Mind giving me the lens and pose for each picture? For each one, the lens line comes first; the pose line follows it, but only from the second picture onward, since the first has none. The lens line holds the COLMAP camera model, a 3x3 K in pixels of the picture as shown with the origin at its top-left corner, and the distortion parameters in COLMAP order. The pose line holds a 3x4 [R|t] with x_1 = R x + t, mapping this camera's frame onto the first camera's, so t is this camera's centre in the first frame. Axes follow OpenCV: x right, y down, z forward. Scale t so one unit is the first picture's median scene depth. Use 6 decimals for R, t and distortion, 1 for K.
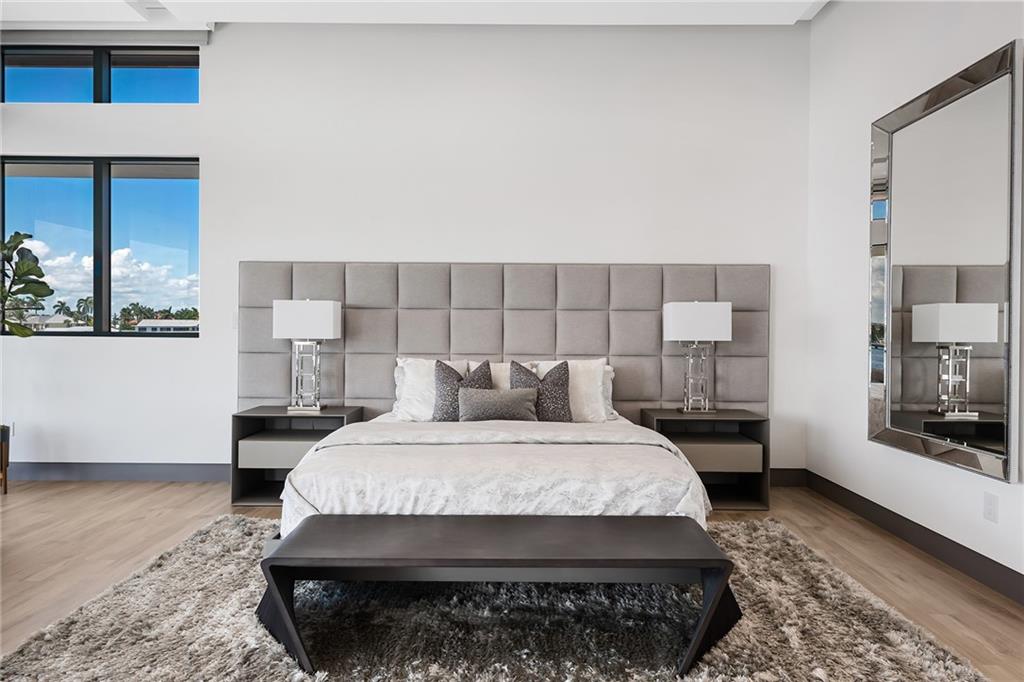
lens RADIAL K [[606.7, 0, 513.5], [0, 606.7, 337.3], [0, 0, 1]] dist [0.002701, 0.000353]
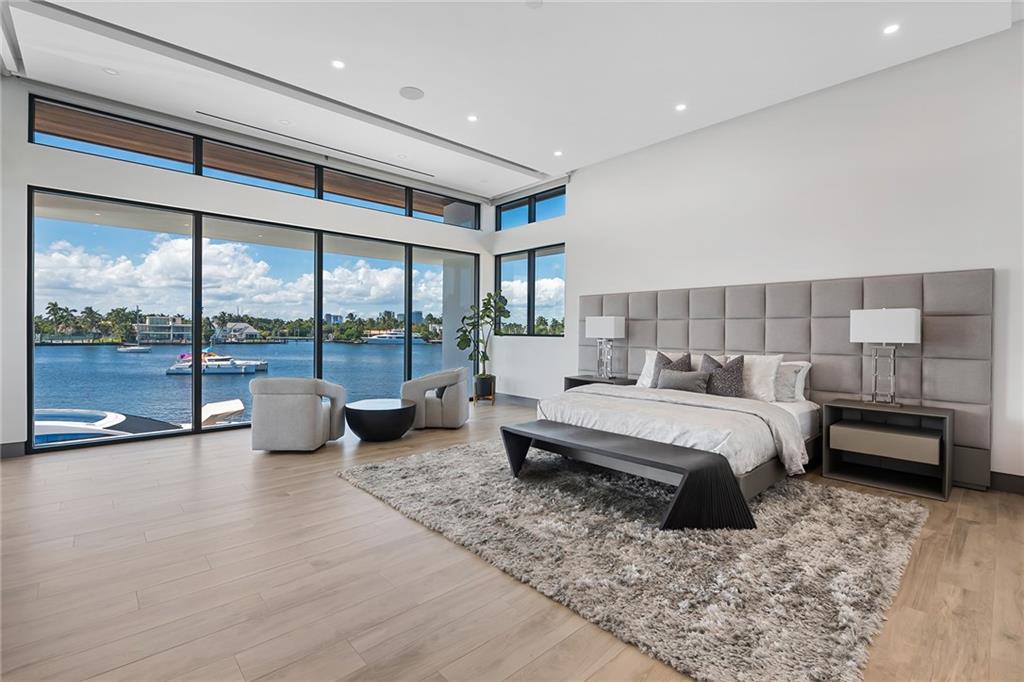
lens RADIAL K [[455.9, 0, 512.0], [0, 455.9, 341.0], [0, 0, 1]] dist [-0.000637, -0.000216]
pose [[0.679405, 0.013335, -0.733642, 0.436209], [-0.011973, 0.999903, 0.007087, 0.004369], [0.733666, 0.003969, 0.679499, -0.095728]]
